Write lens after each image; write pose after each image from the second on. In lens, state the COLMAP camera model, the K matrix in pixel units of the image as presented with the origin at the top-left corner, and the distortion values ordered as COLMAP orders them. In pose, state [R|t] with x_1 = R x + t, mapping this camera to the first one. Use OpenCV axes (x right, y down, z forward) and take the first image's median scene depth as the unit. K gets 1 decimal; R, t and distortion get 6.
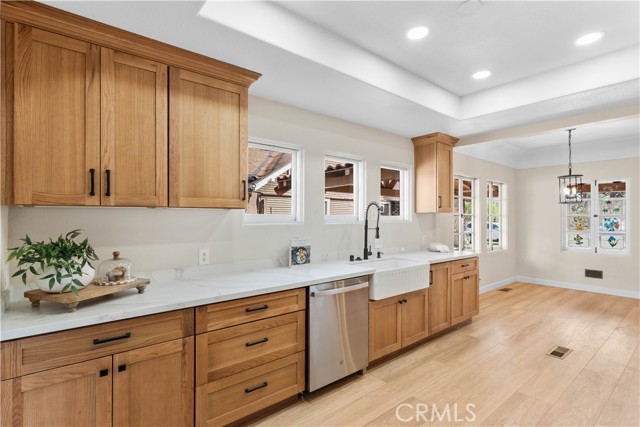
lens RADIAL K [[300.3, 0, 320.7], [0, 300.3, 215.9], [0, 0, 1]] dist [-0.009335, -0.000219]
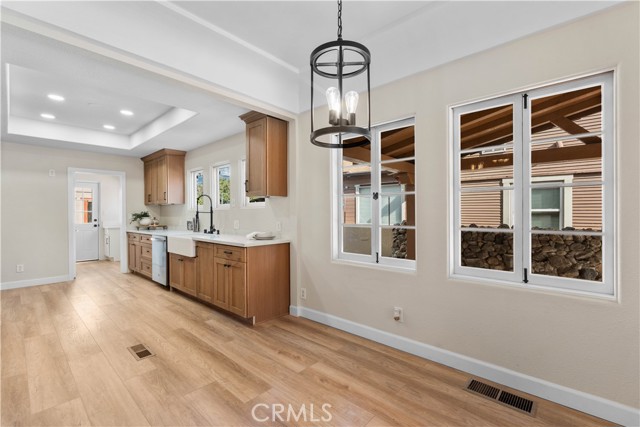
lens RADIAL K [[281.5, 0, 320.3], [0, 281.5, 214.1], [0, 0, 1]] dist [0.000423, 0.000361]
pose [[0.179397, 0.002910, -0.983773, 1.602870], [0.008406, 0.999955, 0.004491, 0.048096], [0.983741, -0.009076, 0.179364, 1.286028]]
